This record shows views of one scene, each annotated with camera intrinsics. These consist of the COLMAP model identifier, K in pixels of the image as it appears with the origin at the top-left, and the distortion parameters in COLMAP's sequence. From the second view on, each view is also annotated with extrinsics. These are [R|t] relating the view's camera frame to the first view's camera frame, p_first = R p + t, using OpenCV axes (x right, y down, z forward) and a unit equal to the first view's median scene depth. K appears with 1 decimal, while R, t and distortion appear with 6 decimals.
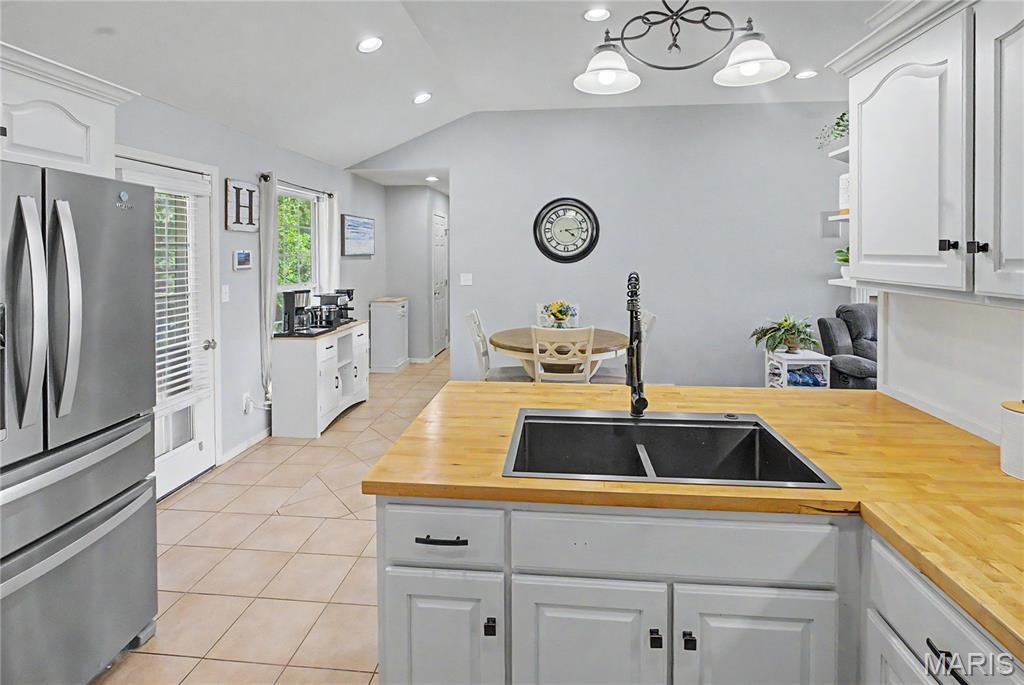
lens RADIAL K [[504.2, 0, 516.5], [0, 504.2, 249.6], [0, 0, 1]] dist [-0.013937, -0.000498]
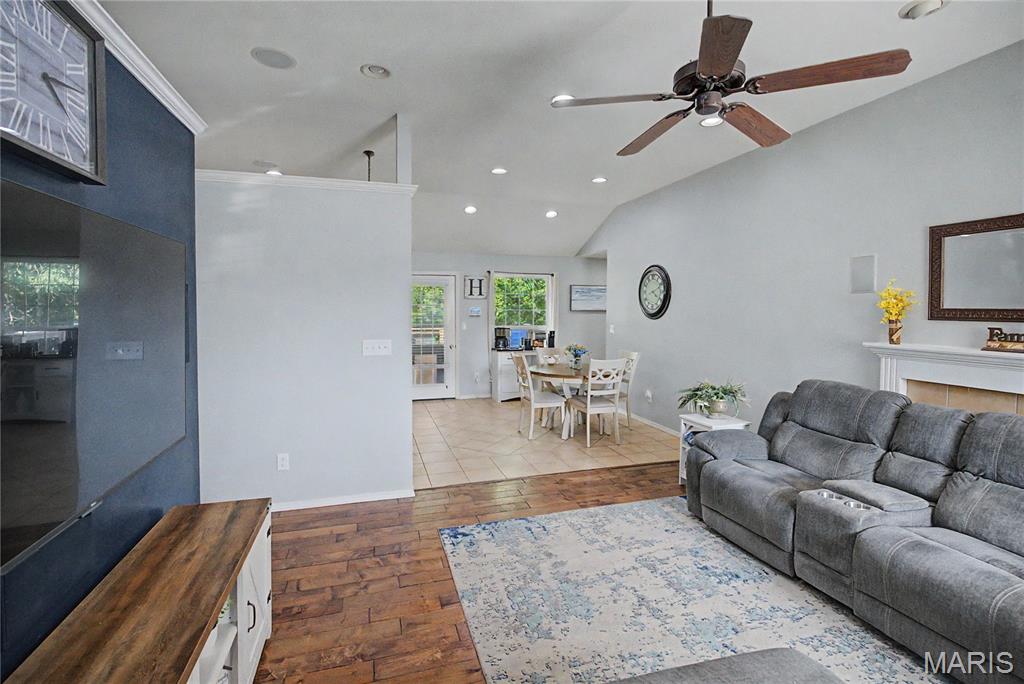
lens RADIAL K [[471.1, 0, 518.4], [0, 471.1, 316.8], [0, 0, 1]] dist [-0.001707, -0.000337]
pose [[0.389953, 0.020946, -0.920597, 1.128458], [-0.006509, 0.999779, 0.019991, 0.000811], [0.920812, -0.001803, 0.390003, 0.291297]]
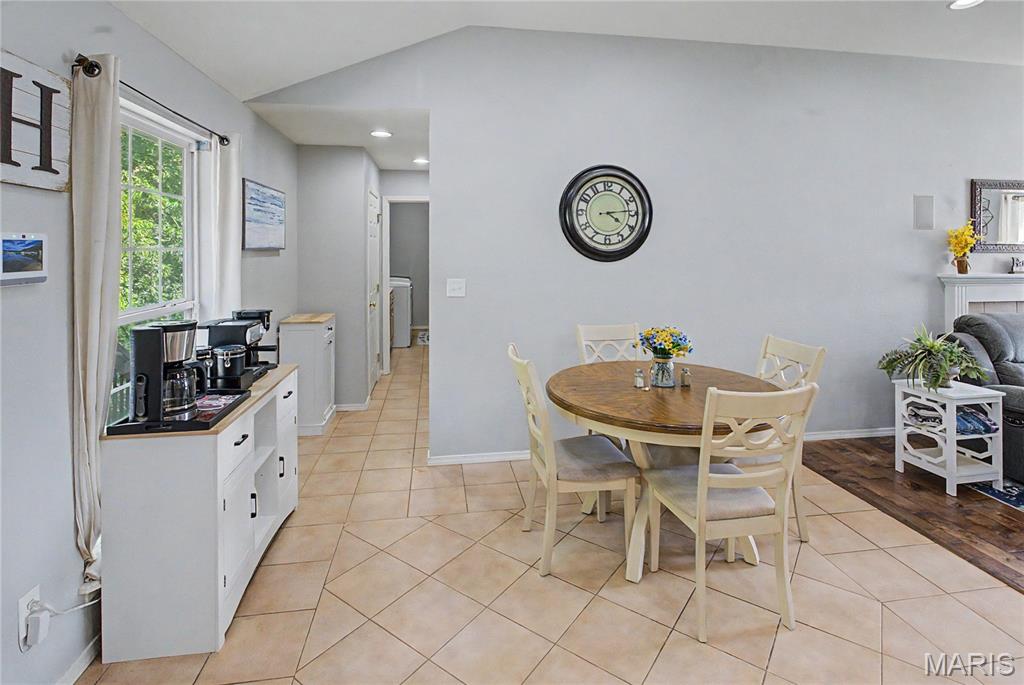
lens RADIAL K [[506.2, 0, 513.9], [0, 506.2, 242.9], [0, 0, 1]] dist [-0.015282, 0.001504]
pose [[0.969590, 0.006679, 0.244643, -0.209685], [-0.005327, 0.999967, -0.006189, 0.007168], [-0.244676, 0.004697, 0.969593, 0.415288]]
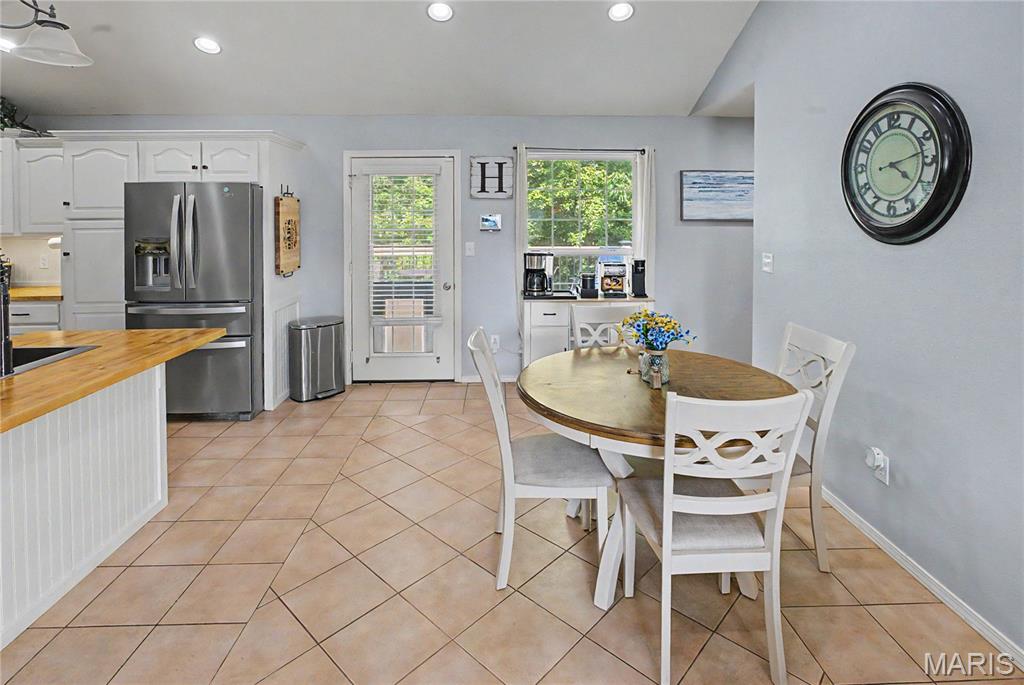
lens RADIAL K [[515.3, 0, 511.1], [0, 515.3, 218.0], [0, 0, 1]] dist [0.001688, 0.000775]
pose [[0.120220, 0.002791, -0.992743, 0.534430], [-0.003621, 0.999991, 0.002373, 0.005777], [0.992741, 0.003310, 0.120229, 0.710870]]
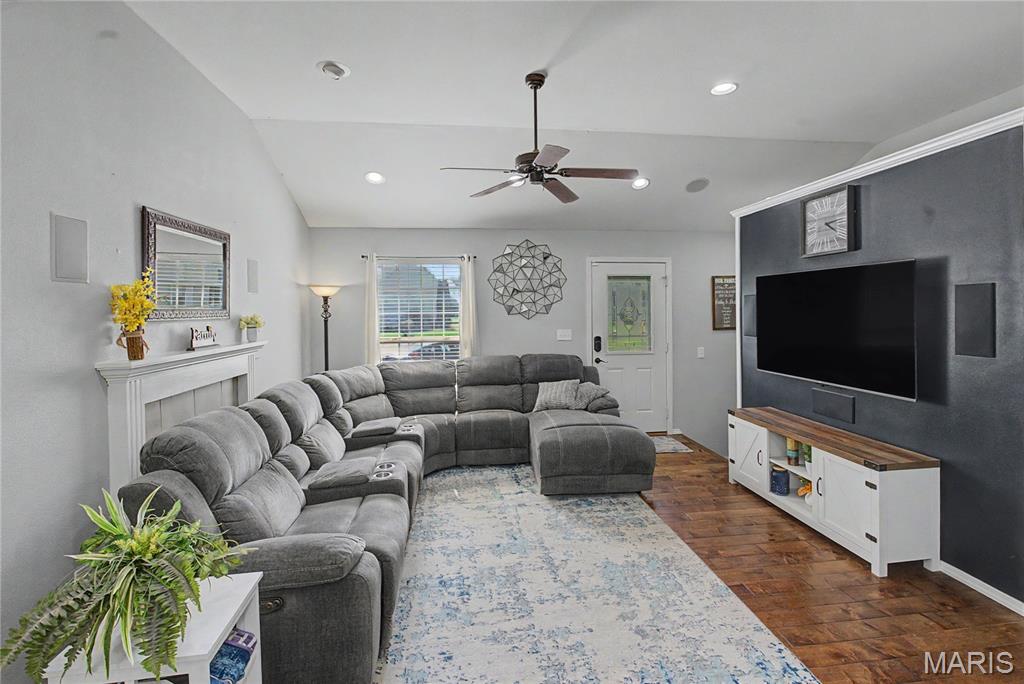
lens RADIAL K [[472.1, 0, 514.6], [0, 472.1, 308.9], [0, 0, 1]] dist [-0.014824, -0.000079]
pose [[-0.206654, 0.001719, 0.978413, 0.185293], [0.009364, 0.999956, 0.000221, 0.002428], [-0.978369, 0.009208, -0.206661, 0.767269]]
